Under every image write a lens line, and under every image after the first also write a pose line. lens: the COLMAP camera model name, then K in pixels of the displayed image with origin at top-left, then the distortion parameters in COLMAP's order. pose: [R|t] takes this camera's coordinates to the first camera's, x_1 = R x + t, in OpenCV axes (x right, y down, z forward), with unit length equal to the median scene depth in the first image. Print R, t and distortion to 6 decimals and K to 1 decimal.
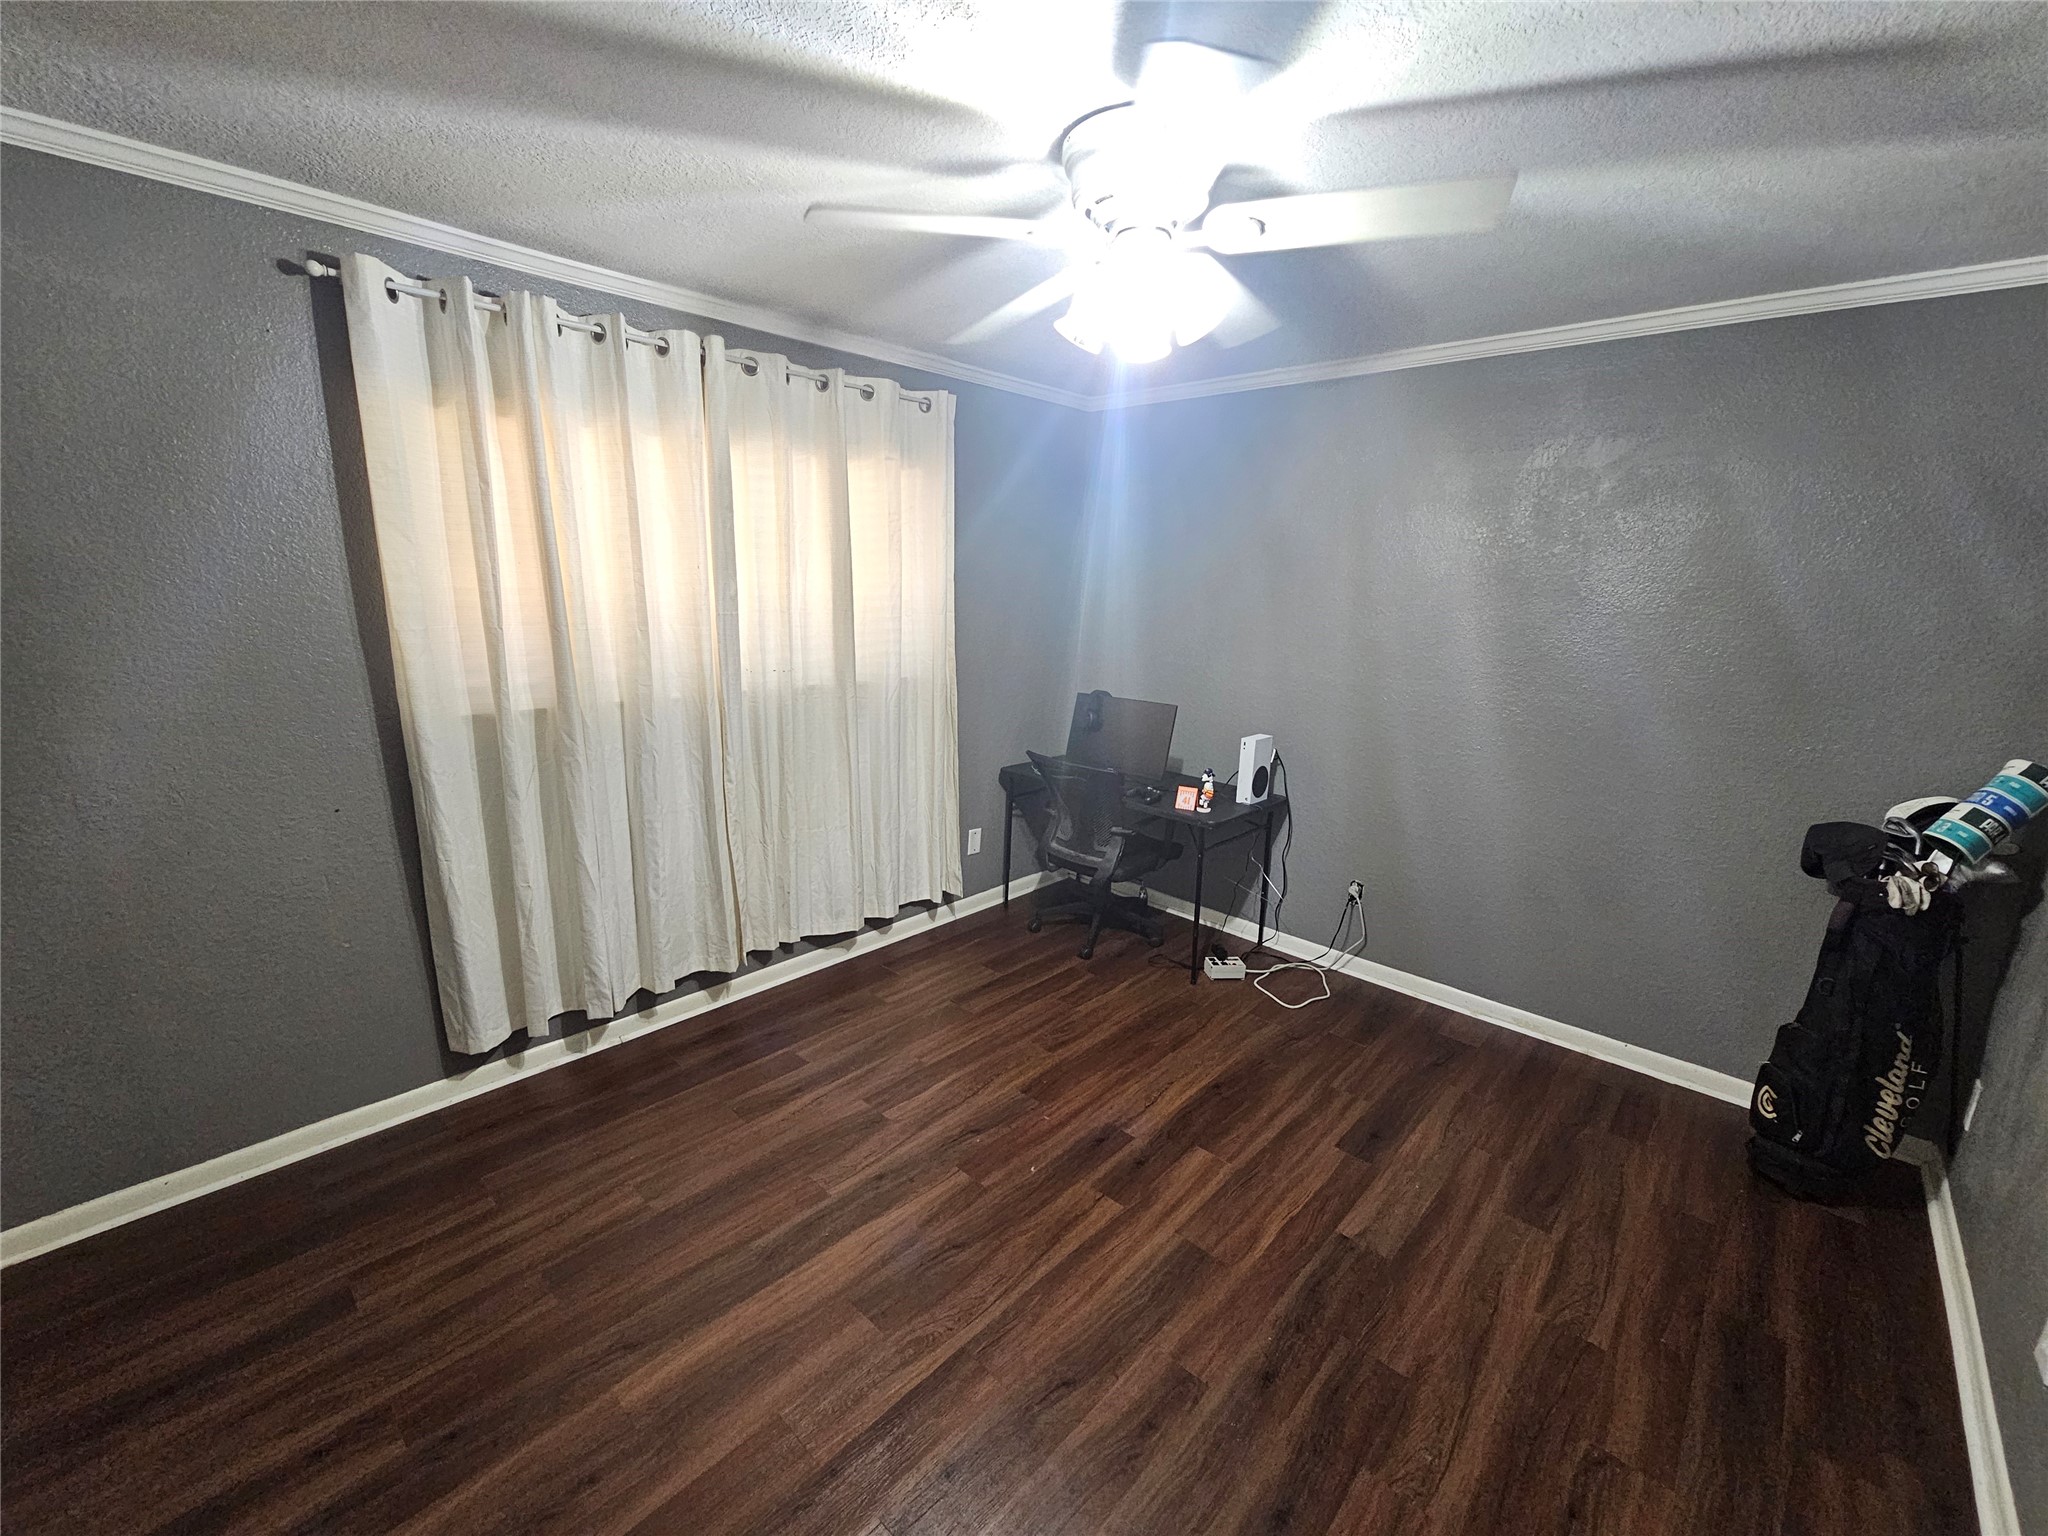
lens RADIAL K [[842.0, 0, 1018.2], [0, 842.0, 785.0], [0, 0, 1]] dist [0.000264, 0.000745]
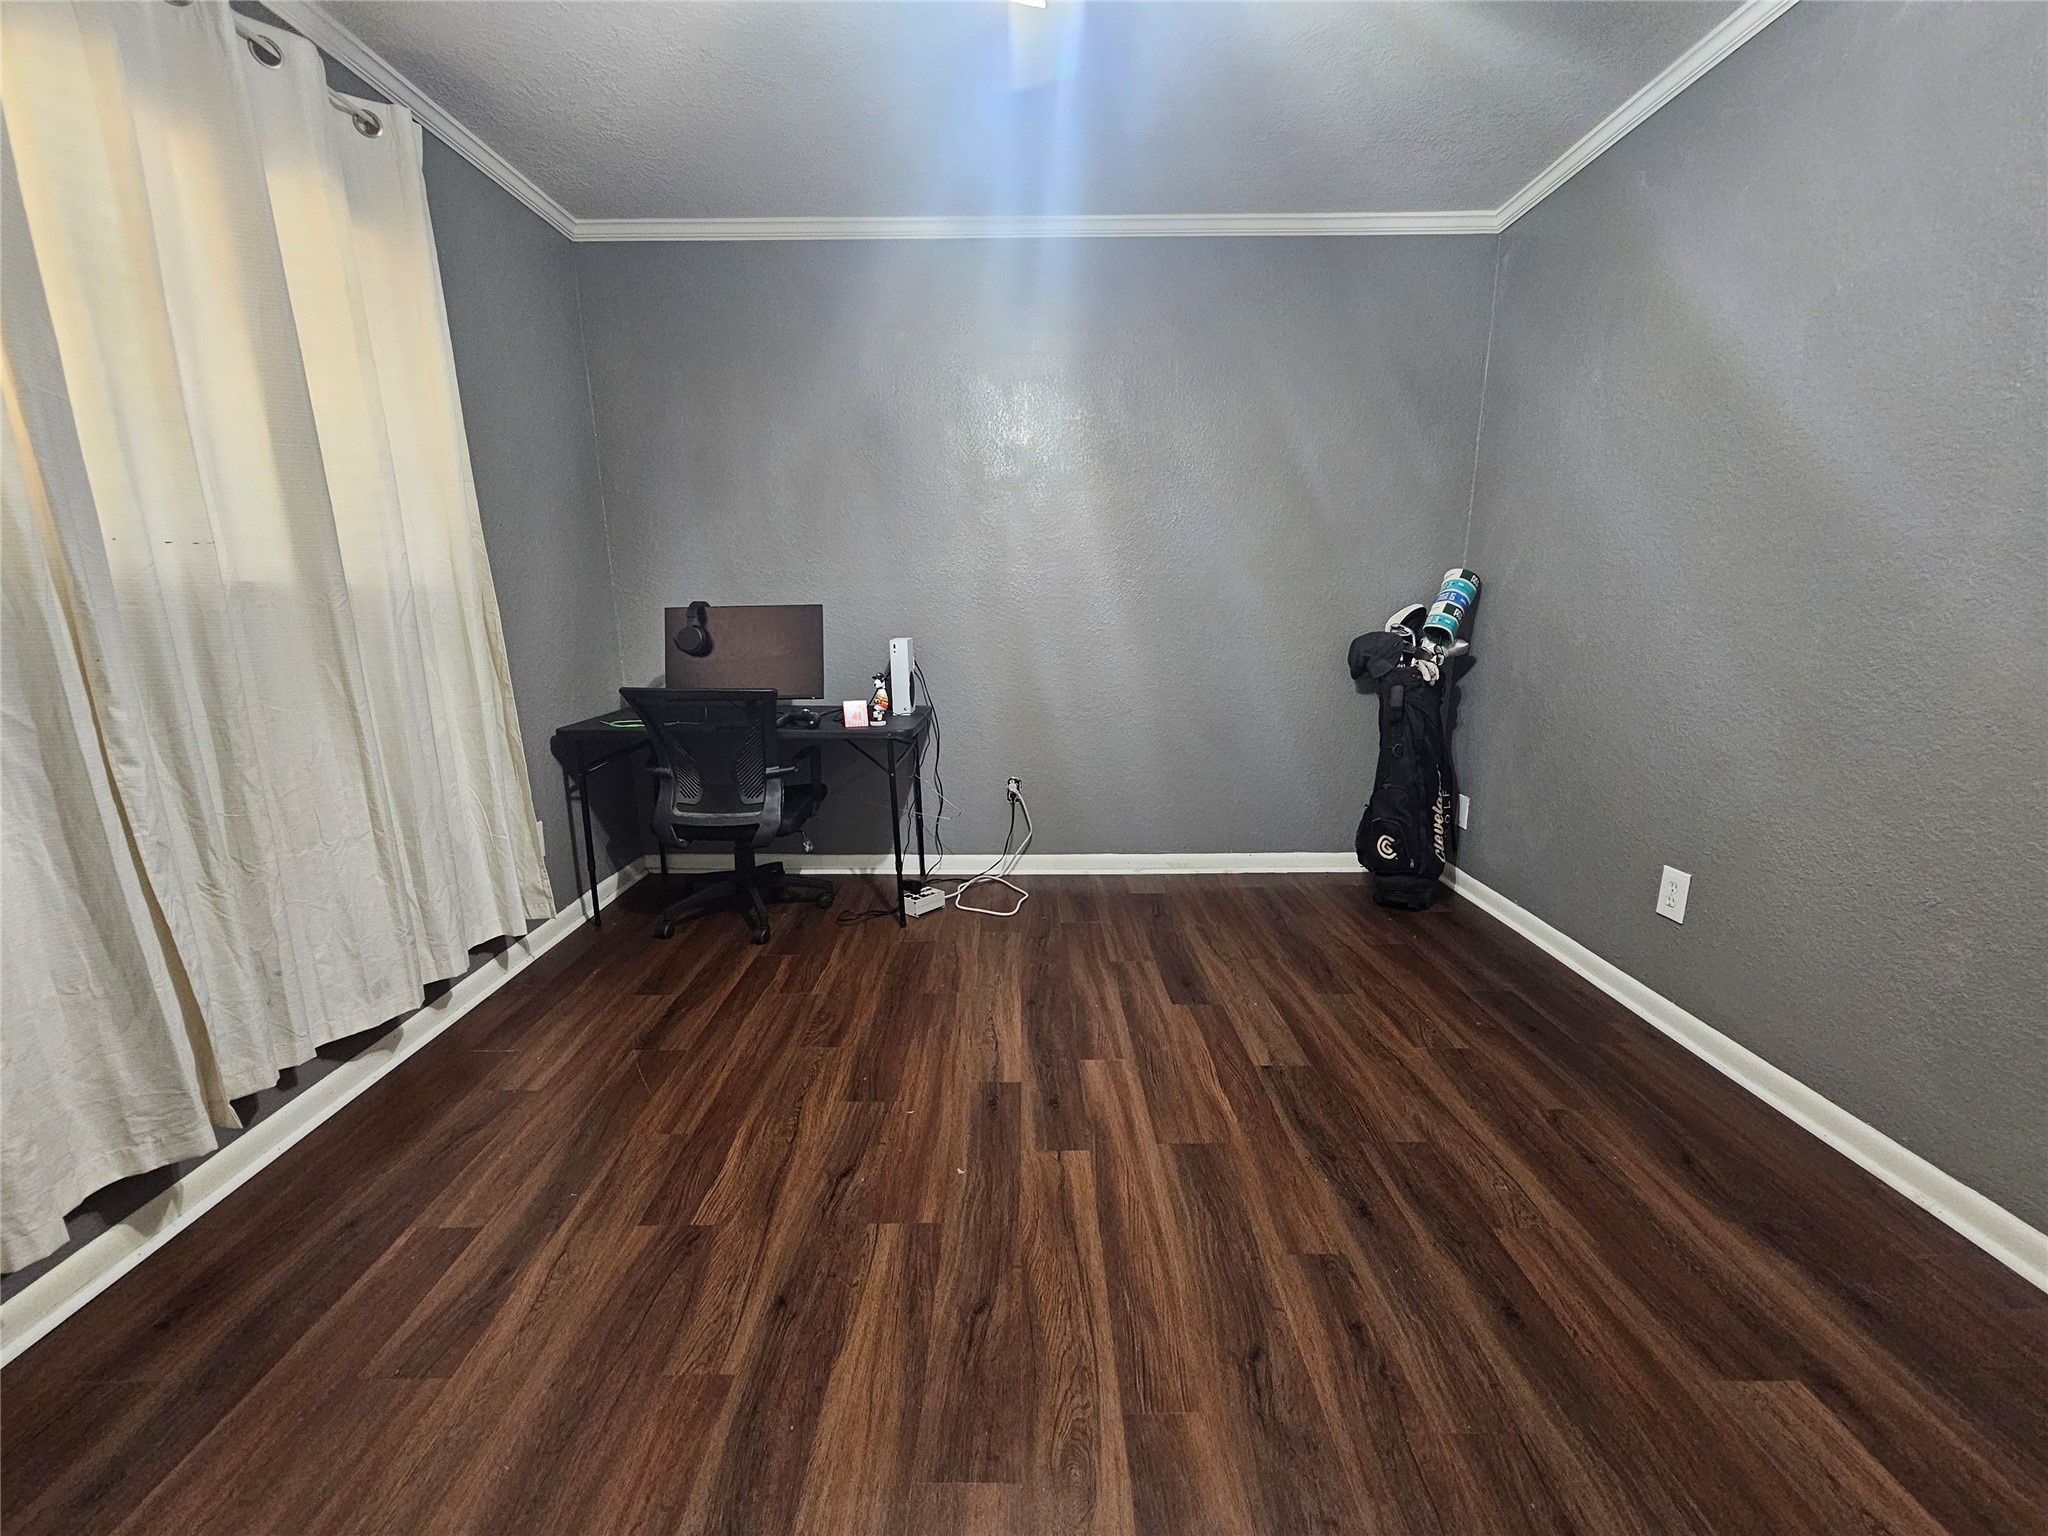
lens RADIAL K [[842.0, 0, 1019.2], [0, 842.0, 786.0], [0, 0, 1]] dist [0.000264, 0.000745]
pose [[0.728304, -0.184882, 0.659842, -0.327312], [0.190057, 0.979638, 0.064709, 0.082391], [-0.658370, 0.078280, 0.748613, 0.352975]]
